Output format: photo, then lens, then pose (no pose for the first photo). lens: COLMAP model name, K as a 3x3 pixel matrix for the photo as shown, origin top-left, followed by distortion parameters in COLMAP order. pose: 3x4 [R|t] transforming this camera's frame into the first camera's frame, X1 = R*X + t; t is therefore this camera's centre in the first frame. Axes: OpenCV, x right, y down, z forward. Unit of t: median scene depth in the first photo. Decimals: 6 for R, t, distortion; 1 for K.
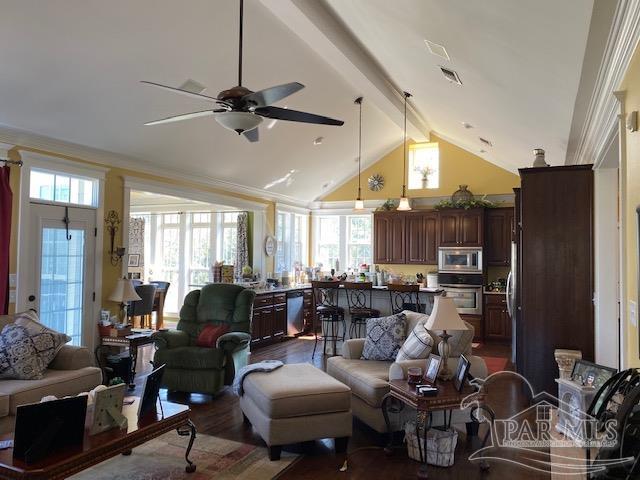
lens RADIAL K [[483.3, 0, 316.6], [0, 483.3, 240.6], [0, 0, 1]] dist [0.022331, -0.027933]
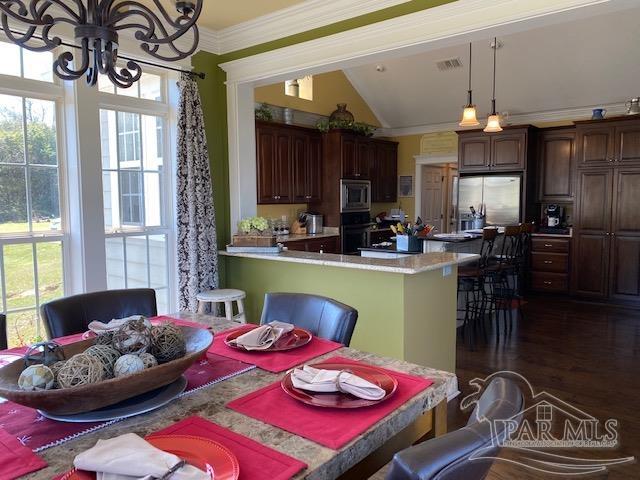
lens RADIAL K [[483.3, 0, 317.3], [0, 483.3, 241.4], [0, 0, 1]] dist [0.022331, -0.027933]
pose [[0.233368, -0.102207, 0.967002, -0.484635], [-0.021986, 0.993652, 0.110329, 0.025172], [-0.972140, -0.047008, 0.229640, 0.776111]]
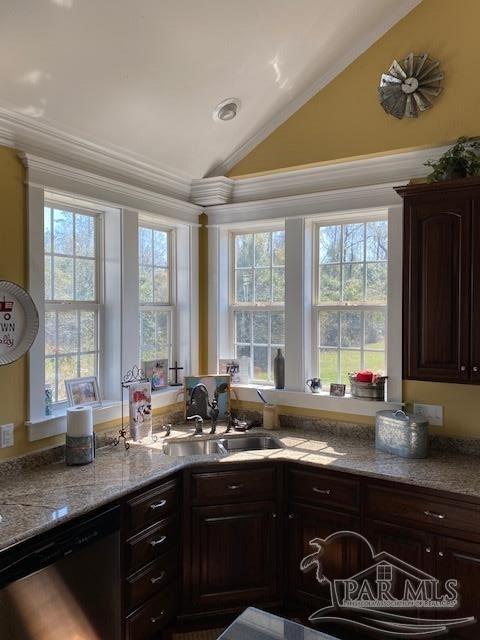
lens RADIAL K [[483.3, 0, 236.7], [0, 483.3, 318.4], [0, 0, 1]] dist [0.022331, -0.027933]
pose [[0.994691, -0.008525, -0.102552, 0.051353], [0.013613, 0.998705, 0.049019, -0.001268], [0.102001, -0.050155, 0.993519, 0.715137]]
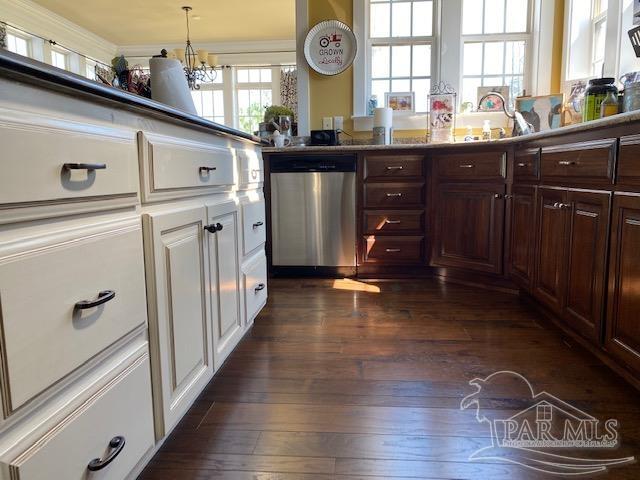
lens RADIAL K [[483.3, 0, 320.7], [0, 483.3, 239.5], [0, 0, 1]] dist [0.022331, -0.027933]
pose [[0.359448, 0.102287, -0.927542, 0.273443], [0.043948, 0.991016, 0.126318, 0.110490], [0.932130, -0.086168, 0.351723, 0.786990]]
